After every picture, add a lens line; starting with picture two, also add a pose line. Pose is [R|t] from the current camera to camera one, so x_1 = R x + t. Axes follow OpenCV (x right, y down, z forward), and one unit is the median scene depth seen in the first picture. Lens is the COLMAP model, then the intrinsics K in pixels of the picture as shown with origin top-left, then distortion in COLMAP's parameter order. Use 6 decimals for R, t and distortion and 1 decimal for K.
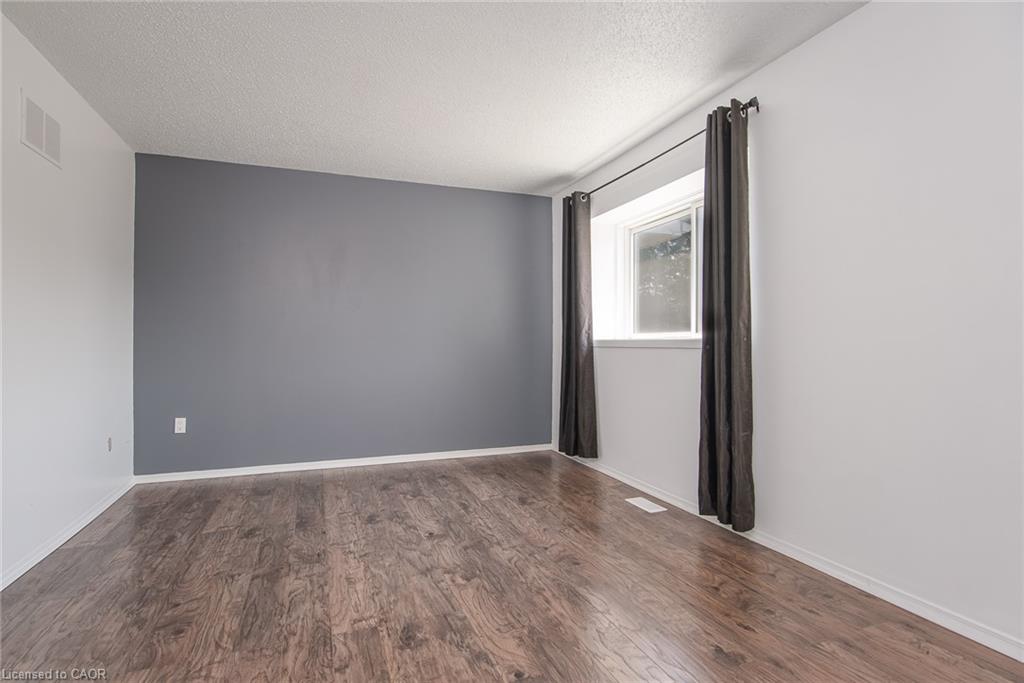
lens RADIAL K [[512.9, 0, 509.8], [0, 512.9, 343.4], [0, 0, 1]] dist [-0.004753, -0.001372]
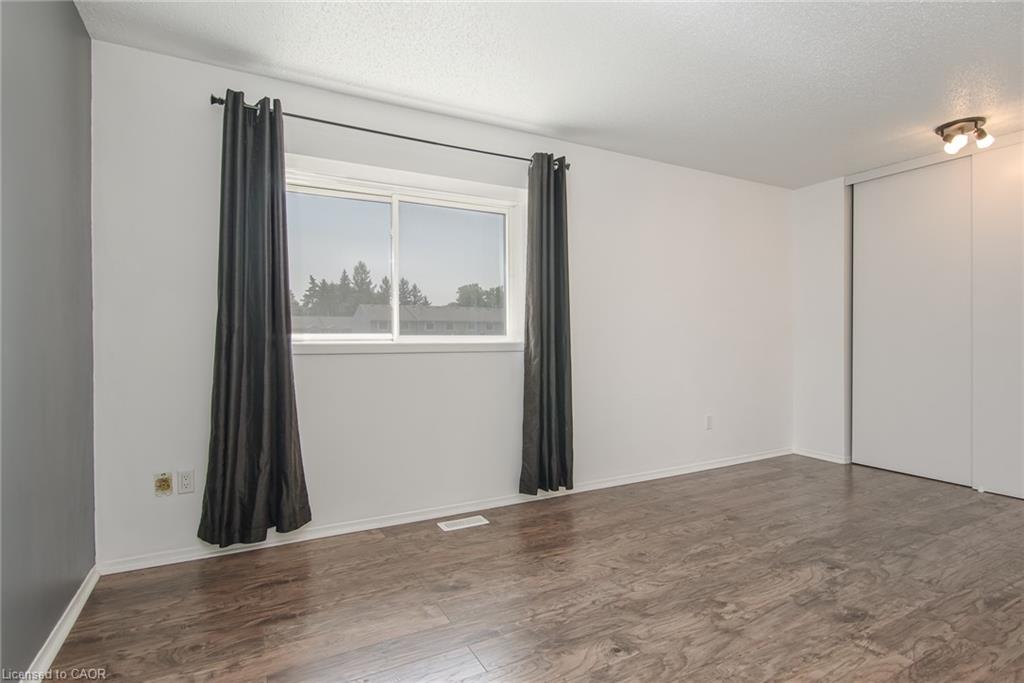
lens RADIAL K [[516.6, 0, 508.2], [0, 516.6, 339.4], [0, 0, 1]] dist [-0.006738, 0.001357]
pose [[-0.130941, -0.001581, 0.991389, -0.963794], [0.002039, 0.999996, 0.001864, -0.023247], [-0.991388, 0.002266, -0.130937, 1.515302]]
